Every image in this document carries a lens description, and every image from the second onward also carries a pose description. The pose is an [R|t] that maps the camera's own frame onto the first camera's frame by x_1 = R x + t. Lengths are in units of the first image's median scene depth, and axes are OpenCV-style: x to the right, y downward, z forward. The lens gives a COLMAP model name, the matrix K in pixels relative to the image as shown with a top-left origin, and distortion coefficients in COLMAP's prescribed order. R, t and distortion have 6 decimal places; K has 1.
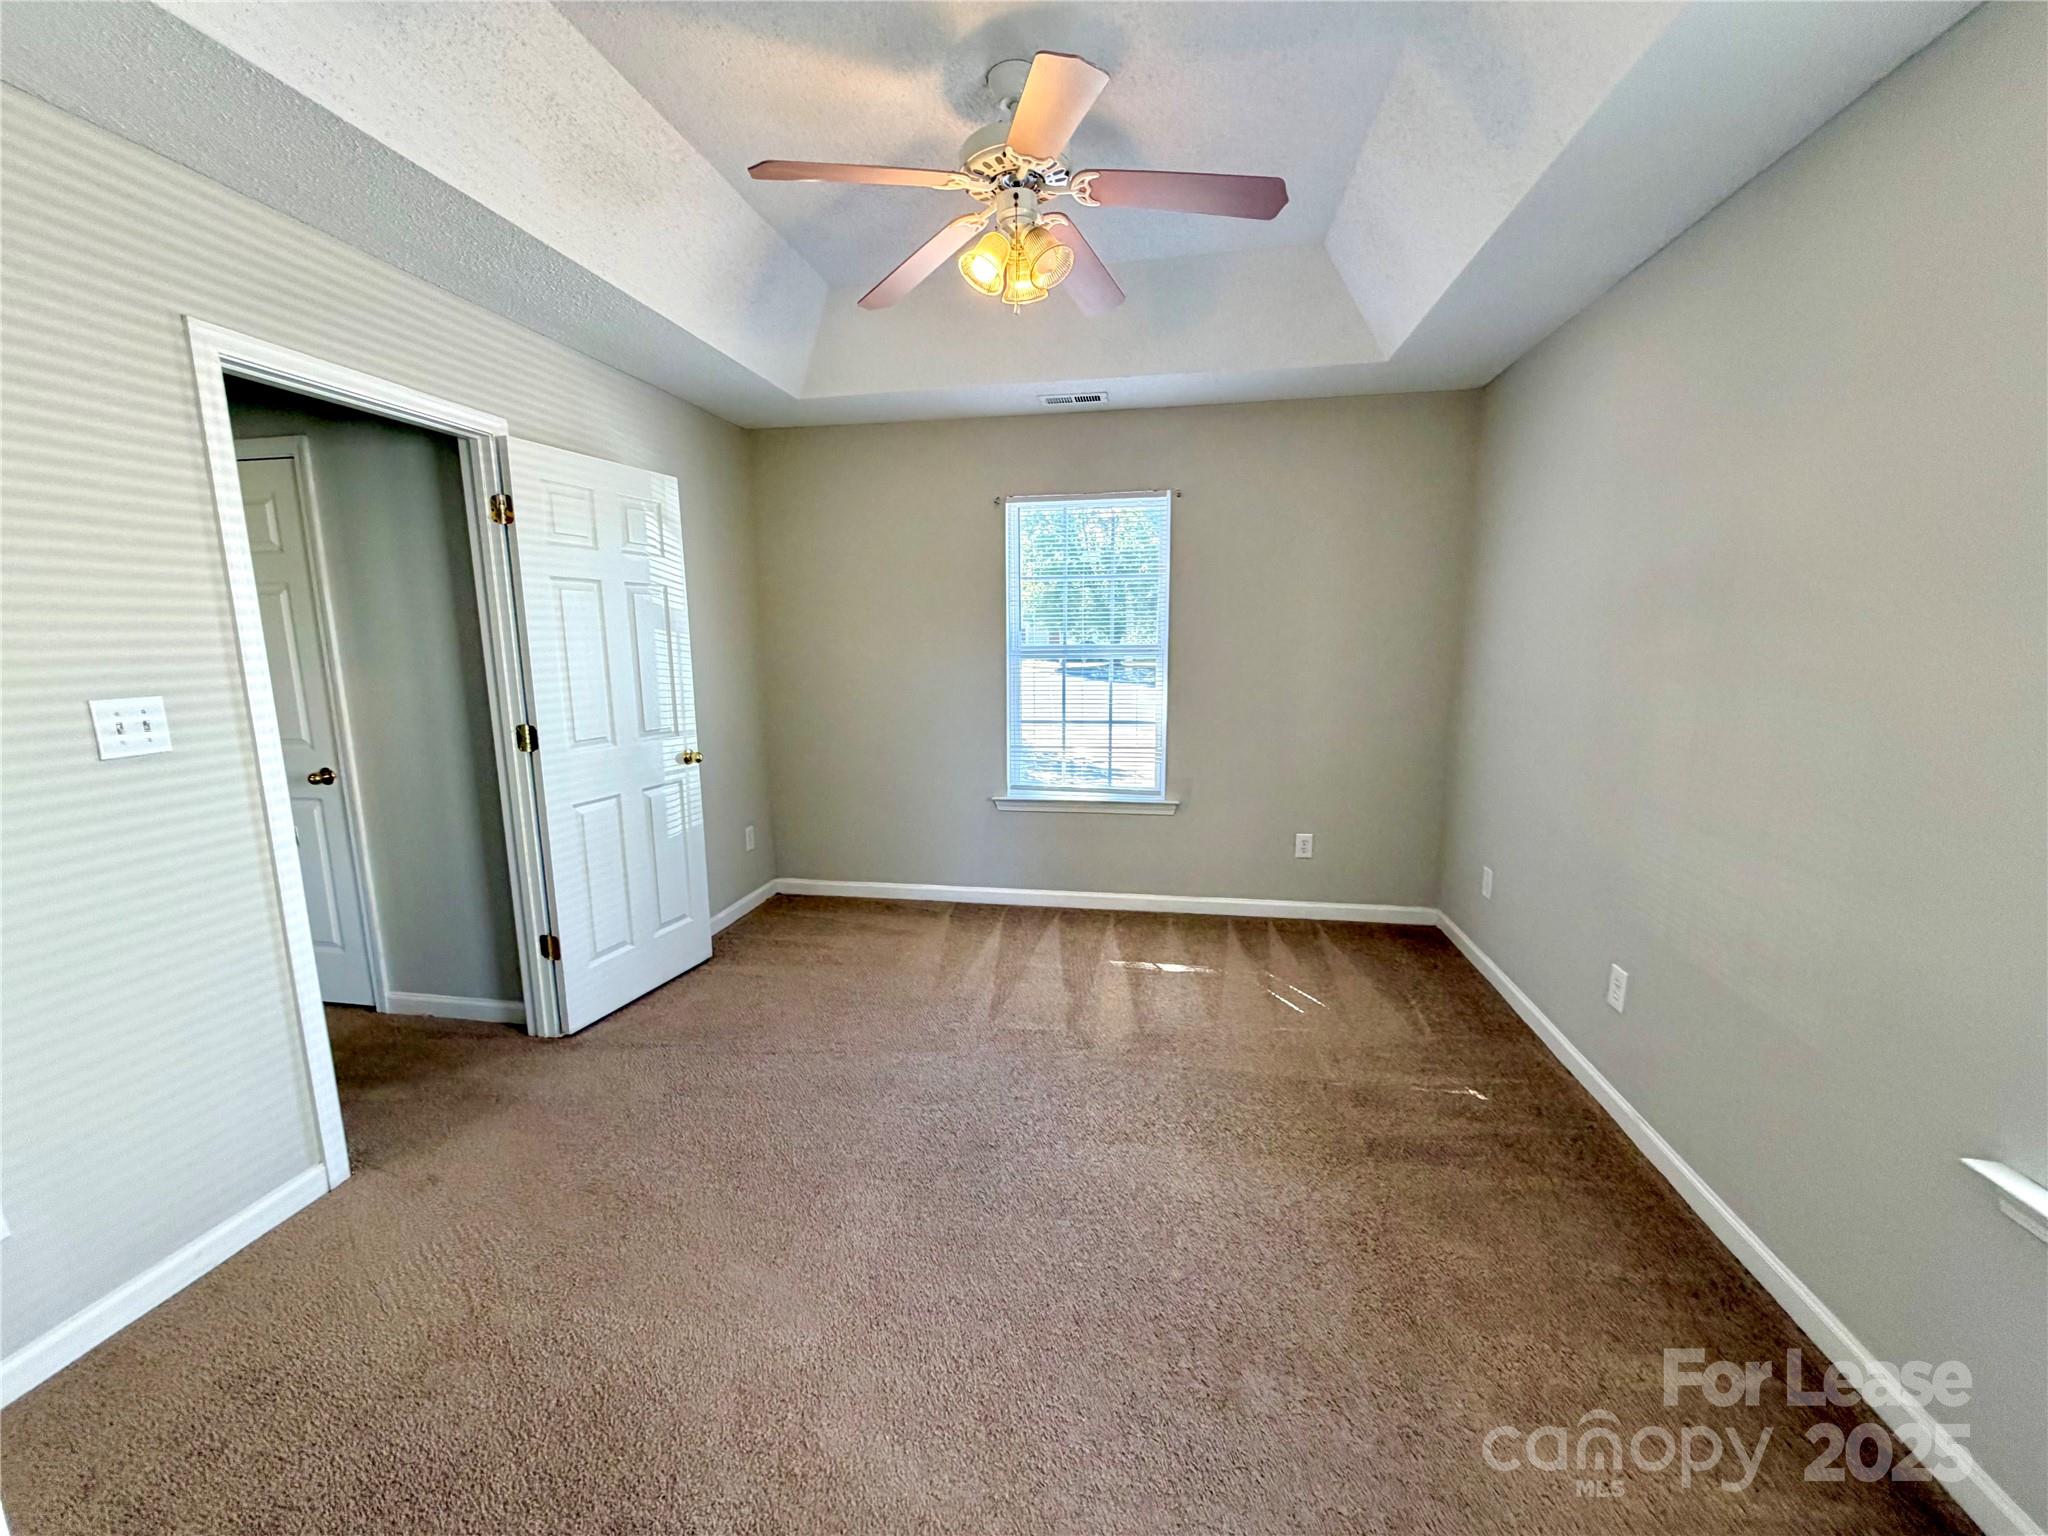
lens RADIAL K [[815.2, 0, 1020.0], [0, 815.2, 774.7], [0, 0, 1]] dist [-0.001038, 0.000200]
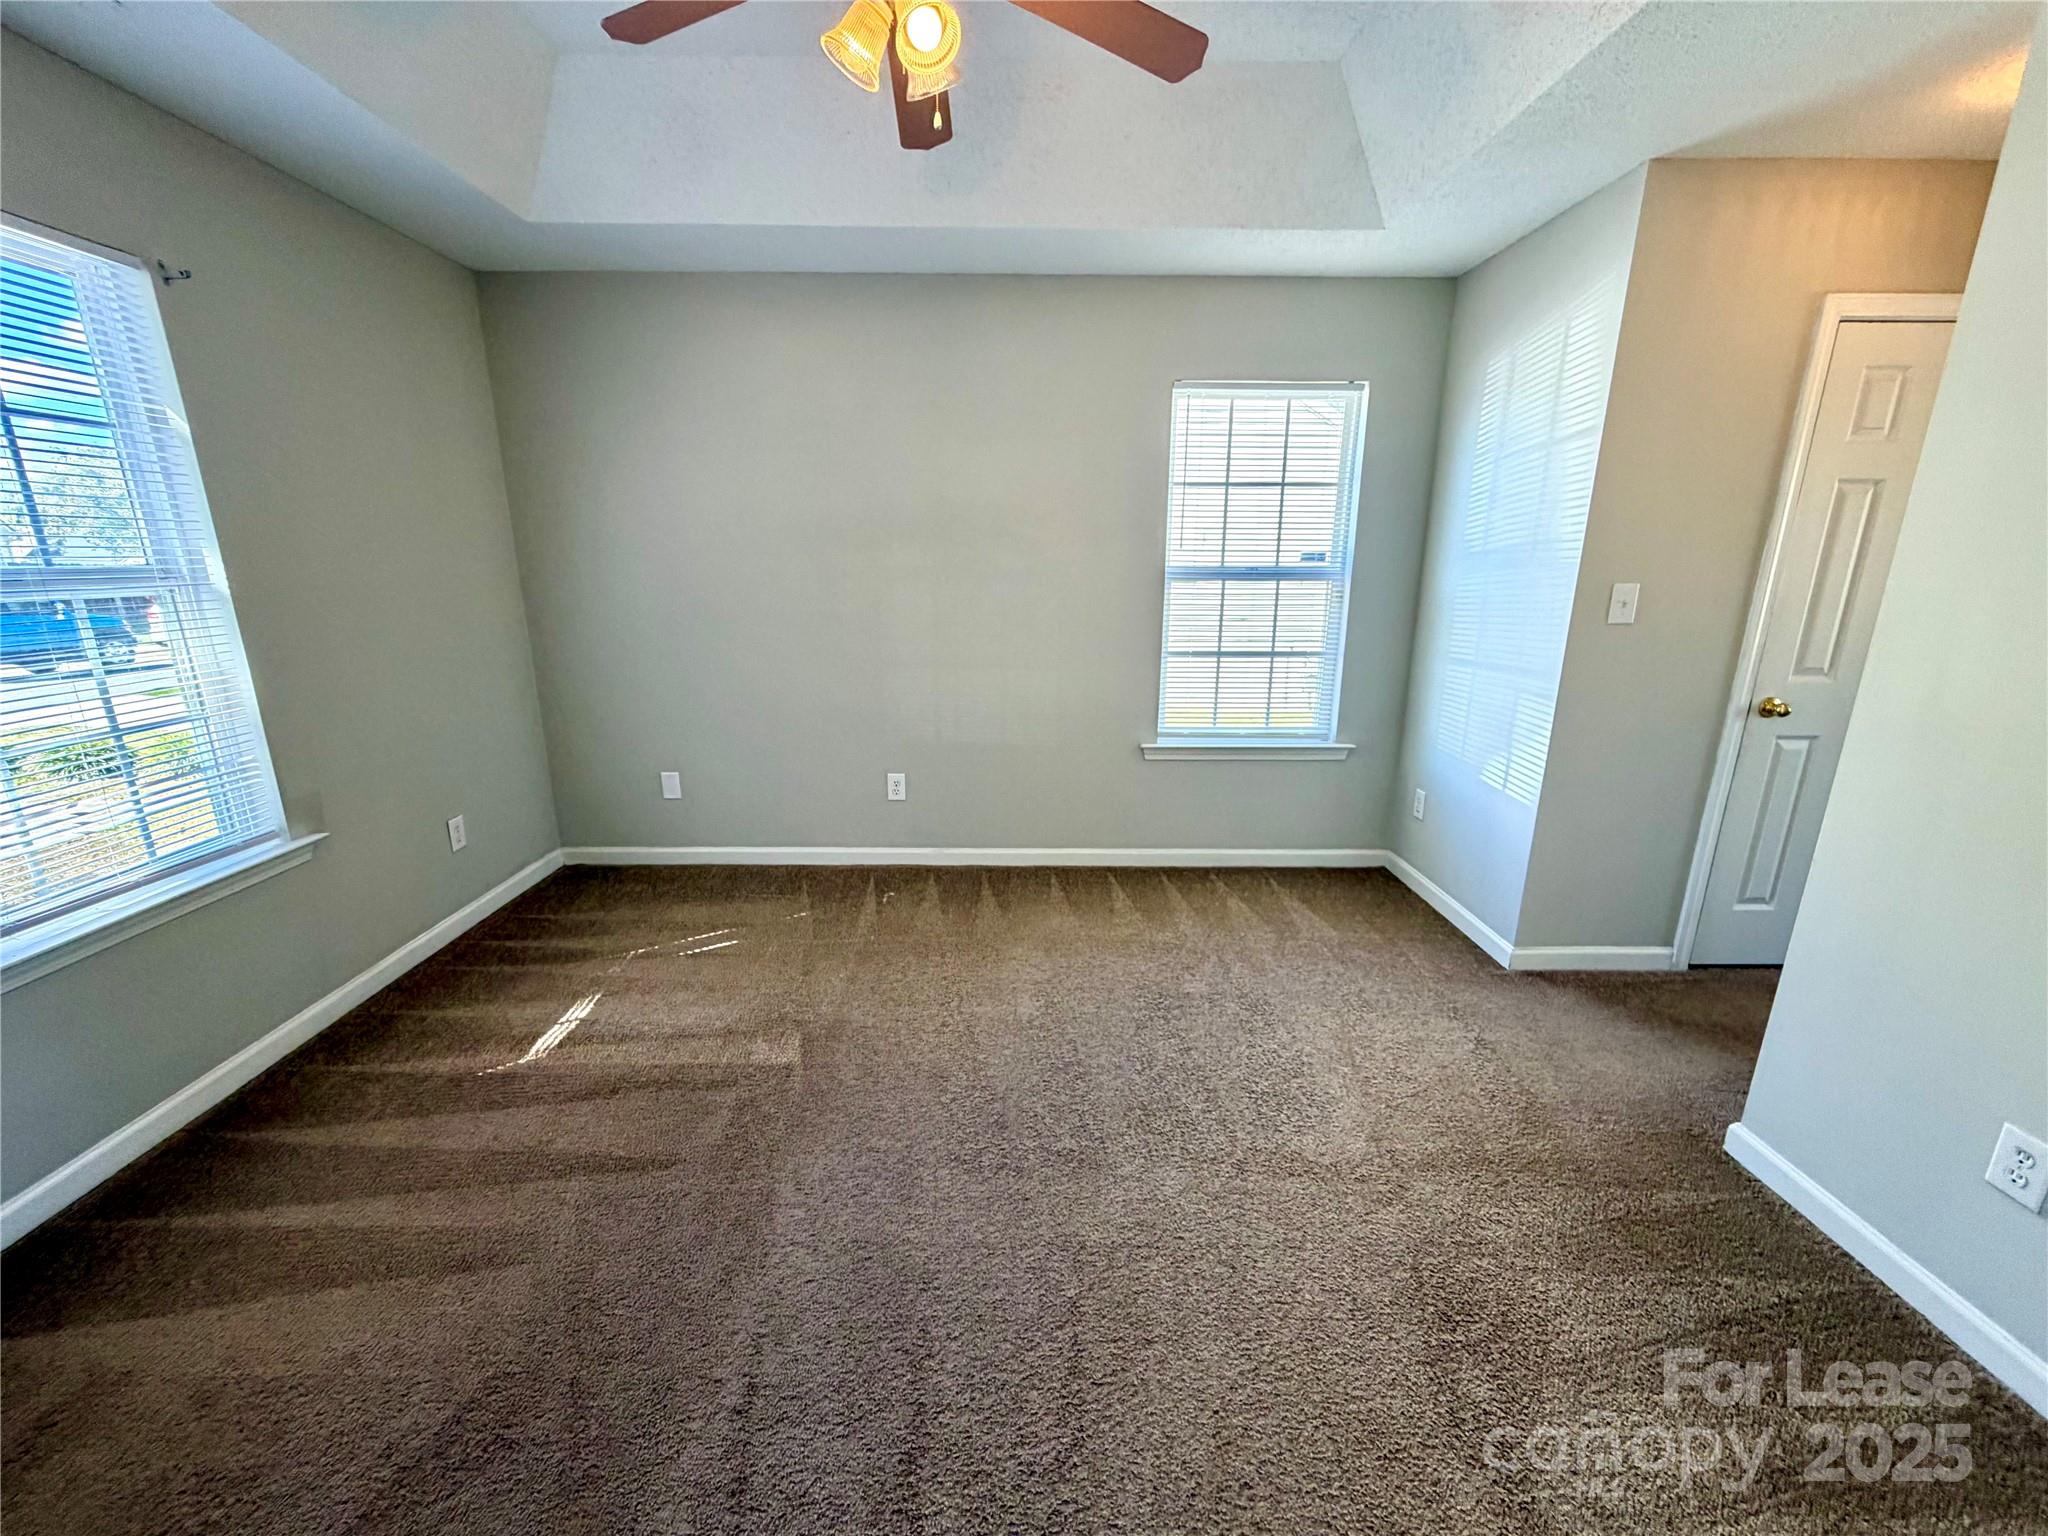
lens RADIAL K [[815.2, 0, 1020.0], [0, 815.2, 774.7], [0, 0, 1]] dist [-0.001038, 0.000200]
pose [[-0.182325, -0.246674, 0.951793, -0.499379], [0.165339, 0.946542, 0.276985, -0.096964], [-0.969237, 0.207869, -0.131793, 0.626785]]
